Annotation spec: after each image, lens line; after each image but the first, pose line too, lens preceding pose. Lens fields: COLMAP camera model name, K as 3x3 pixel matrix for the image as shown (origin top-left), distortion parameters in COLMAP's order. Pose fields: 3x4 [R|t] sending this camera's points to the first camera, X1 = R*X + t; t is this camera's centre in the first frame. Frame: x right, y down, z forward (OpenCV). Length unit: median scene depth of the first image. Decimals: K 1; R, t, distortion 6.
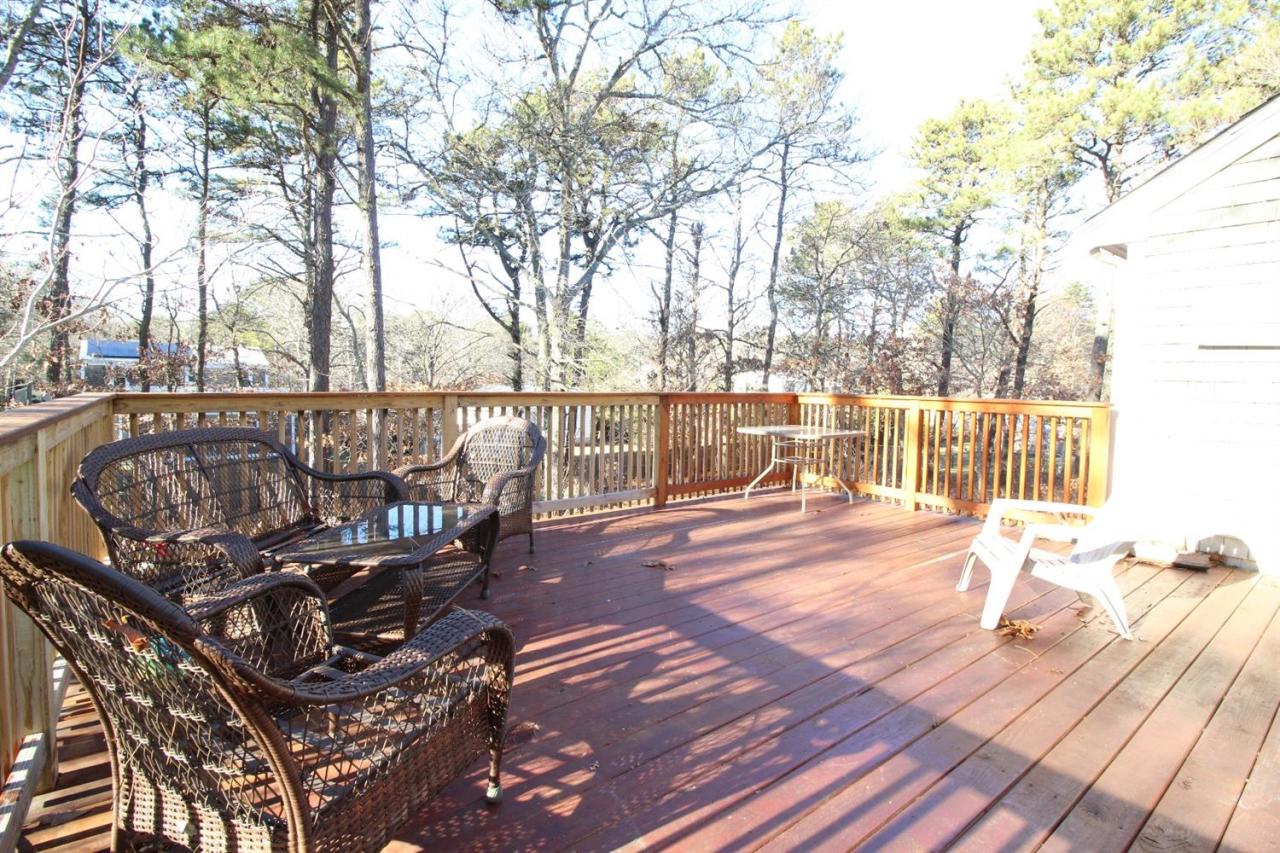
lens RADIAL K [[589.3, 0, 636.1], [0, 589.3, 416.2], [0, 0, 1]] dist [-0.015347, -0.001643]
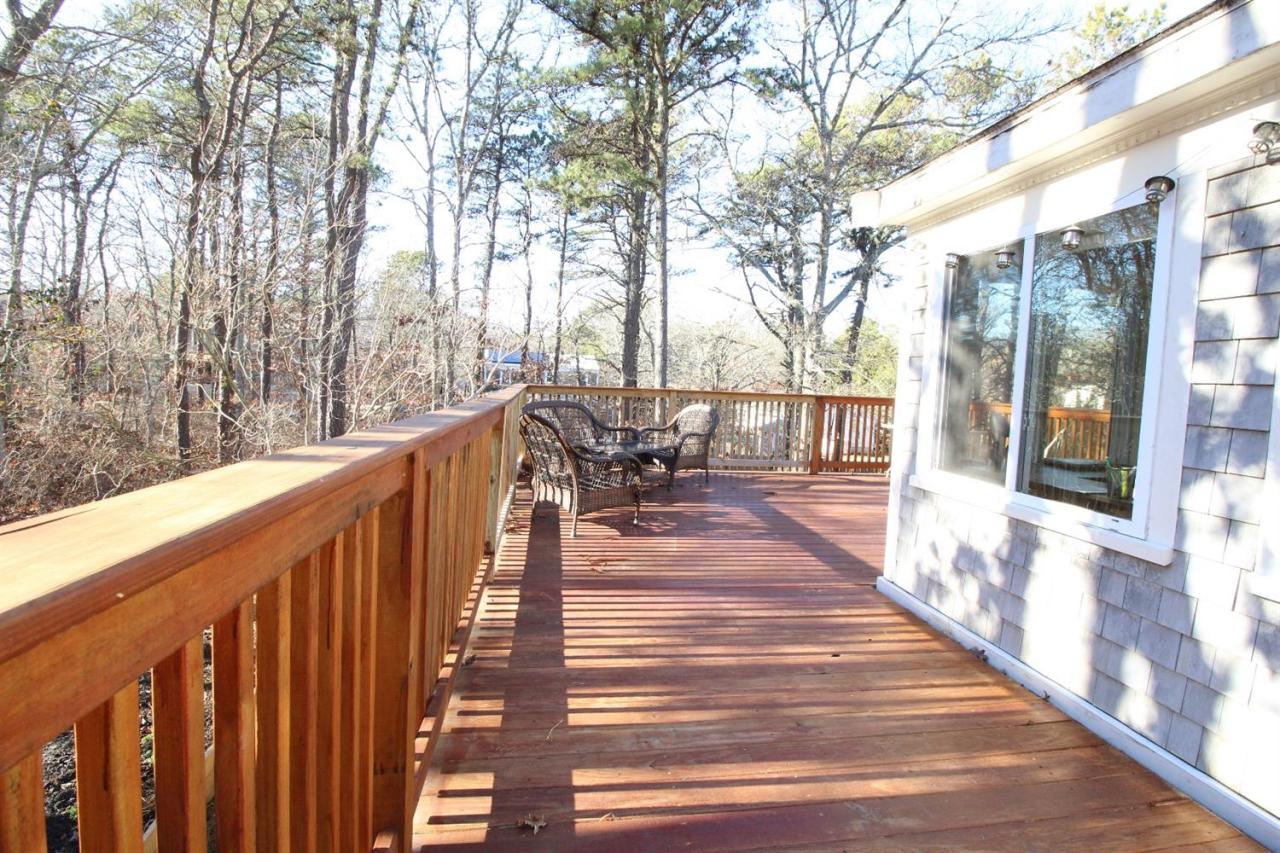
lens RADIAL K [[589.3, 0, 641.1], [0, 589.3, 423.3], [0, 0, 1]] dist [-0.015347, -0.001643]
pose [[0.880700, 0.054098, -0.470575, 0.120974], [-0.053621, 0.998457, 0.014431, 0.011271], [0.470630, 0.012523, 0.882242, -0.169167]]
